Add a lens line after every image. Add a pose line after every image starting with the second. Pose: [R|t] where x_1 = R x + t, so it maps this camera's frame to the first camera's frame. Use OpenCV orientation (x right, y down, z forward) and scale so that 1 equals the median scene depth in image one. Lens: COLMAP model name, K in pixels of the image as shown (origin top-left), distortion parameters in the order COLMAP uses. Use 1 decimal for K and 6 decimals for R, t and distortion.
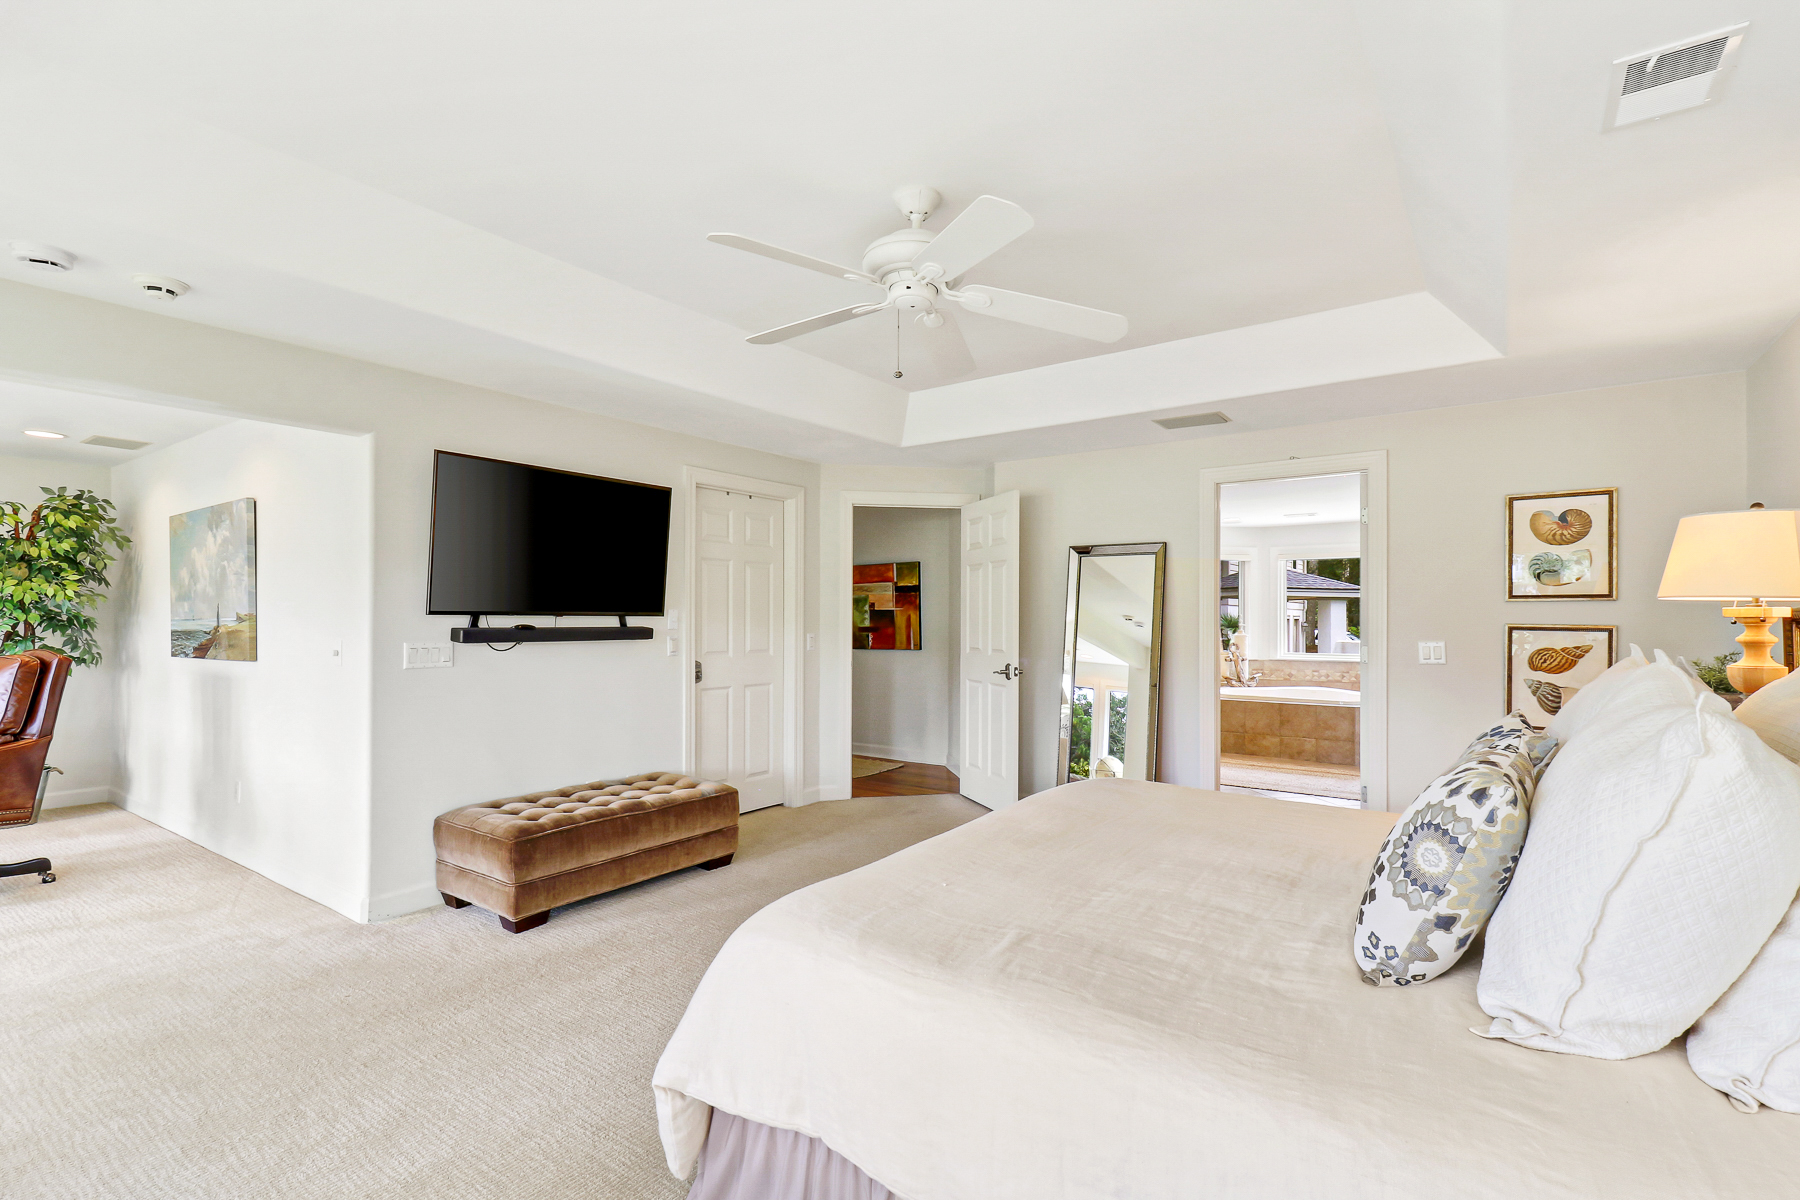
lens RADIAL K [[830.7, 0, 900.0], [0, 830.7, 614.6], [0, 0, 1]] dist [0.002768, -0.004219]
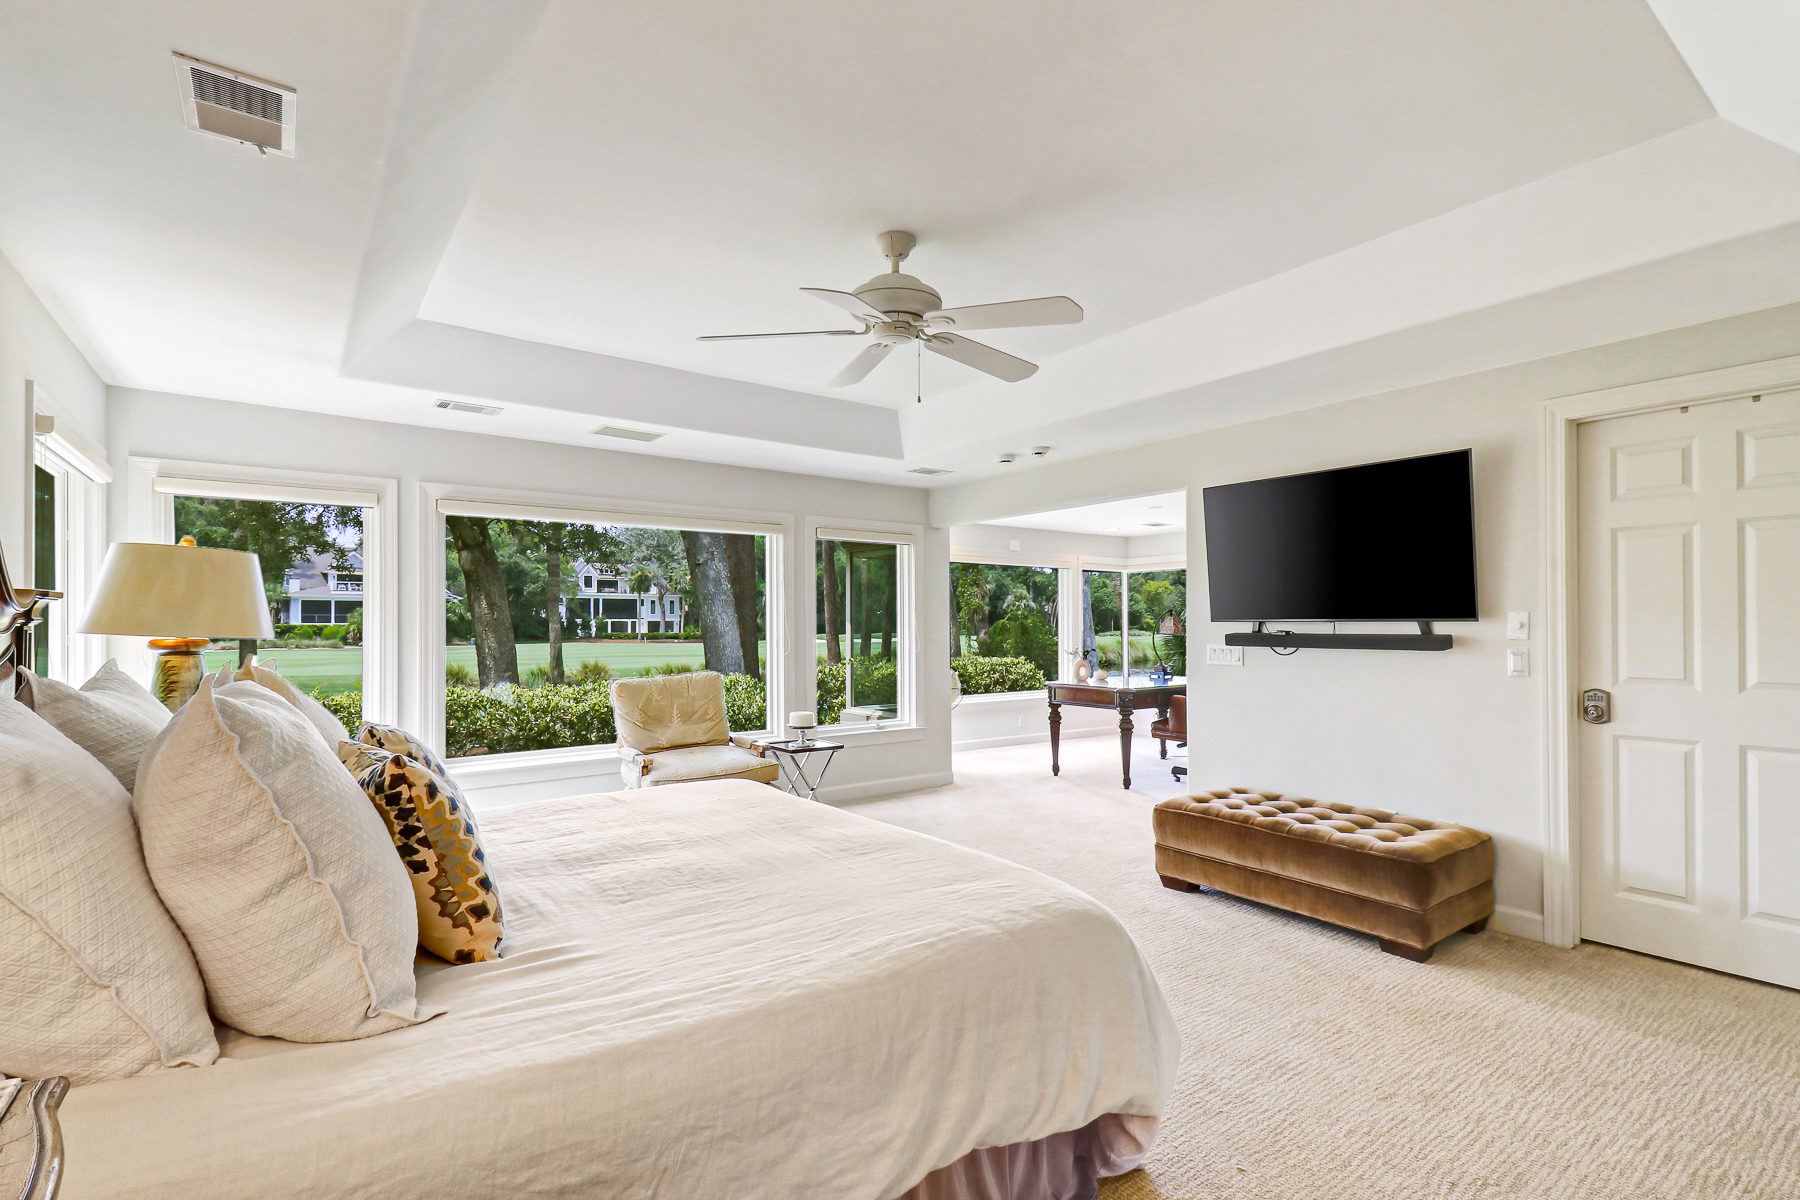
lens RADIAL K [[830.7, 0, 908.9], [0, 830.7, 616.3], [0, 0, 1]] dist [0.002768, -0.004219]
pose [[-0.305784, -0.010000, -0.952048, 0.692757], [0.006057, 0.999904, -0.012448, 0.004533], [0.952082, -0.009573, -0.305694, 0.883057]]
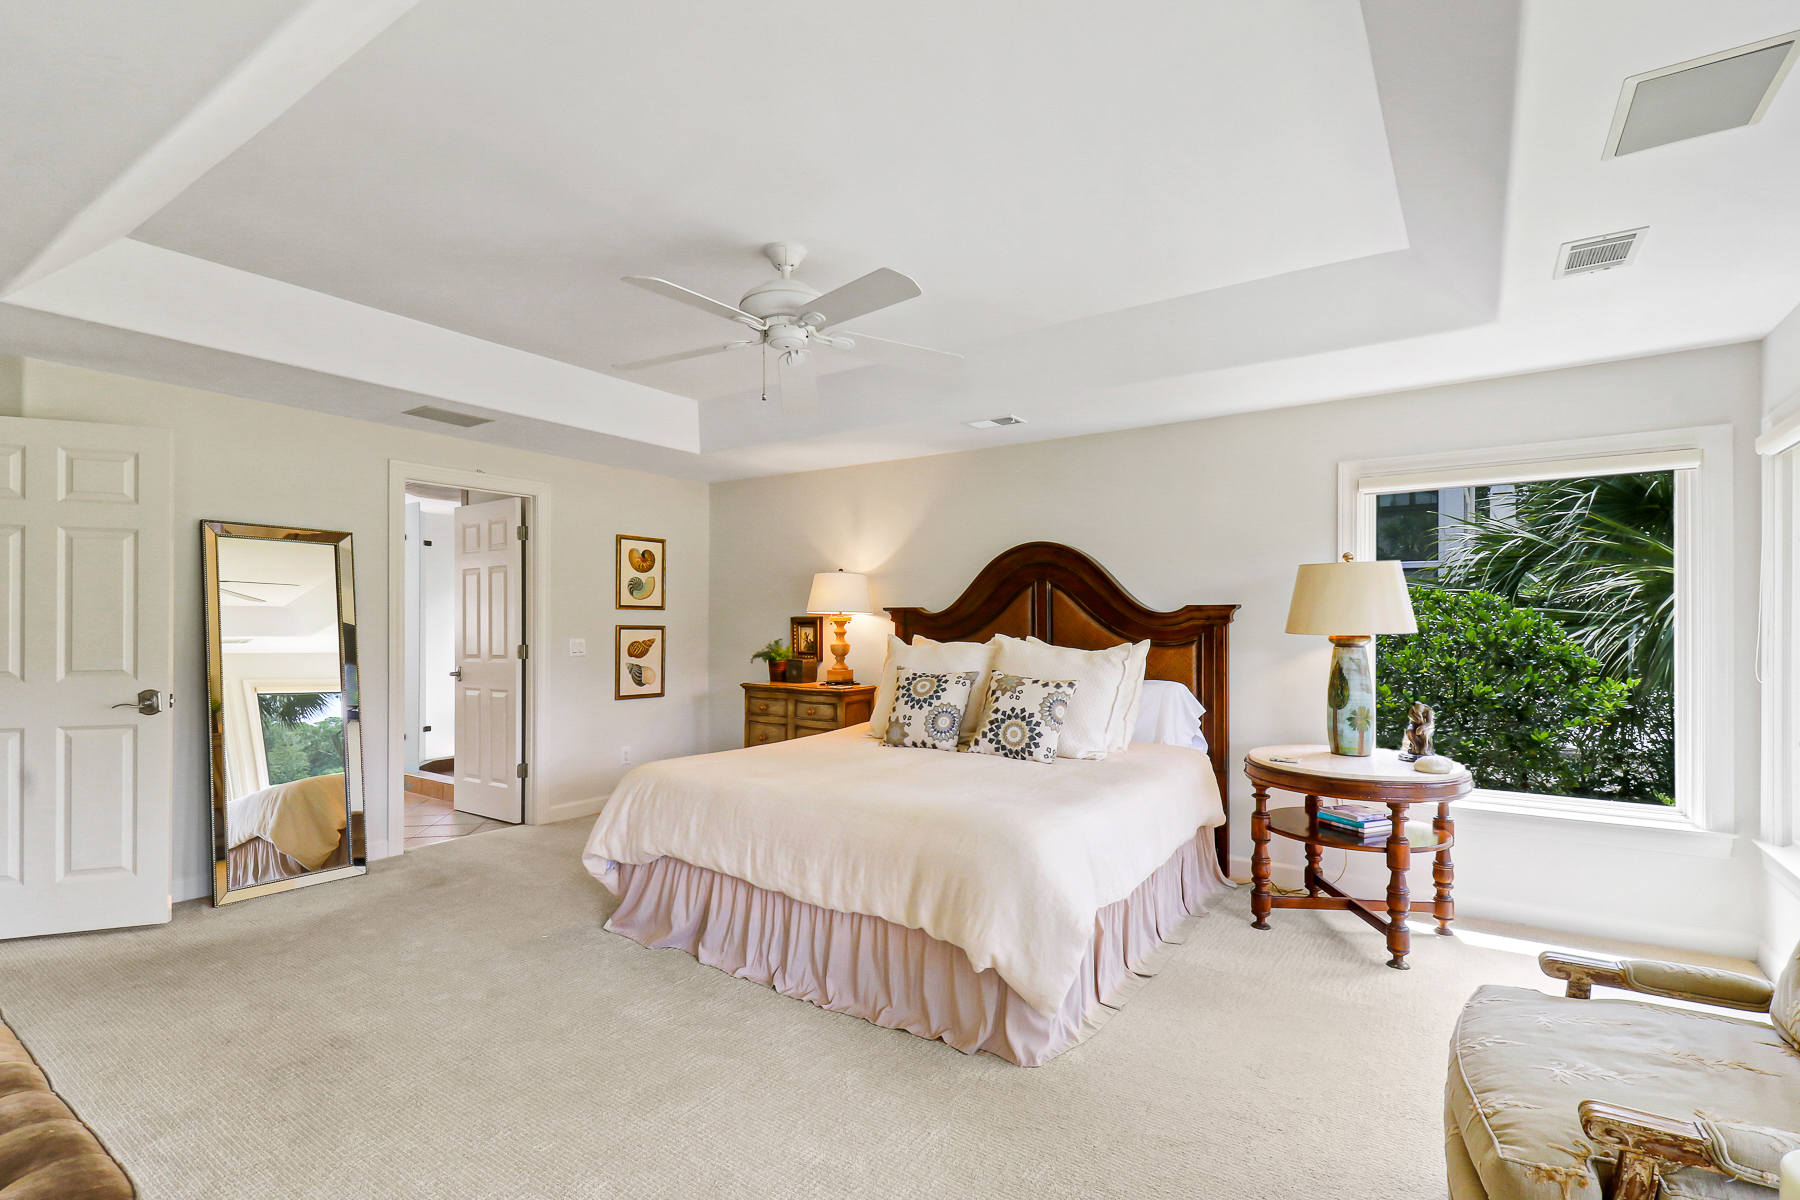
lens RADIAL K [[830.7, 0, 871.2], [0, 830.7, 623.6], [0, 0, 1]] dist [0.002768, -0.004219]
pose [[0.004398, -0.003894, 0.999983, -0.693428], [-0.006506, 0.999971, 0.003922, 0.000248], [-0.999969, -0.006523, 0.004372, 0.563327]]
